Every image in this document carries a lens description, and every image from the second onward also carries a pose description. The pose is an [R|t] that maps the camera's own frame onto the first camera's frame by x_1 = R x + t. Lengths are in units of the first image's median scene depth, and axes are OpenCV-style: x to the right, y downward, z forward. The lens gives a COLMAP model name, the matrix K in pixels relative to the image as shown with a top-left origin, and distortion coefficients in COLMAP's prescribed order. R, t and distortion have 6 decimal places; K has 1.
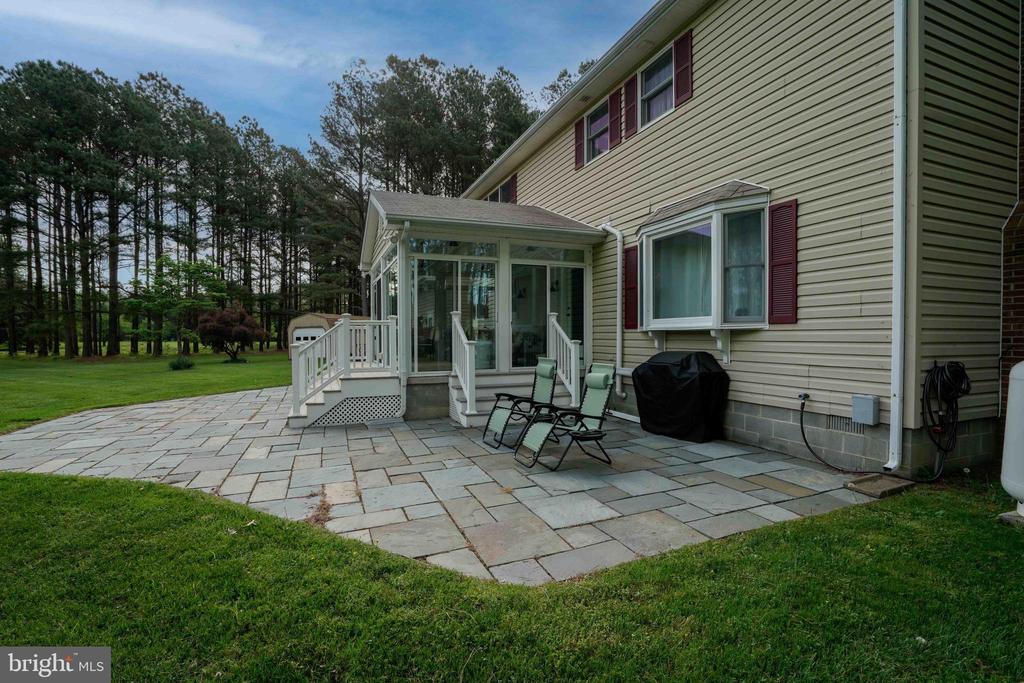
lens RADIAL K [[490.8, 0, 515.1], [0, 490.8, 336.8], [0, 0, 1]] dist [-0.063120, 0.025126]
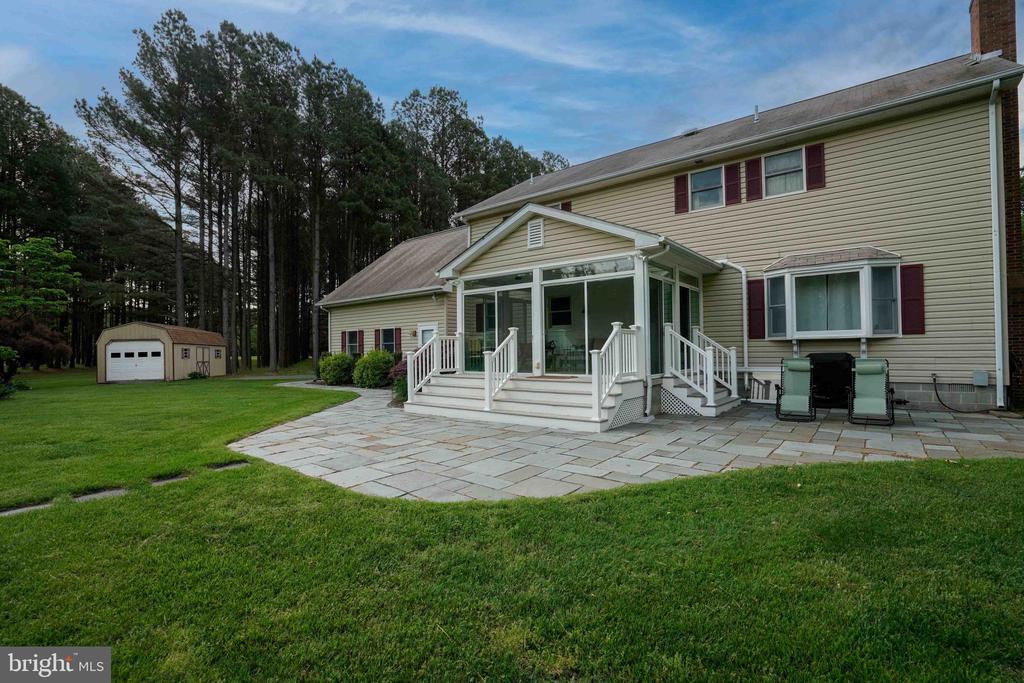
lens RADIAL K [[490.8, 0, 515.1], [0, 490.8, 336.8], [0, 0, 1]] dist [-0.063120, 0.025126]
pose [[0.868528, 0.006897, 0.495592, -1.150365], [0.009389, 0.999495, -0.030365, 0.015137], [-0.495551, 0.031026, 0.868025, 0.170379]]
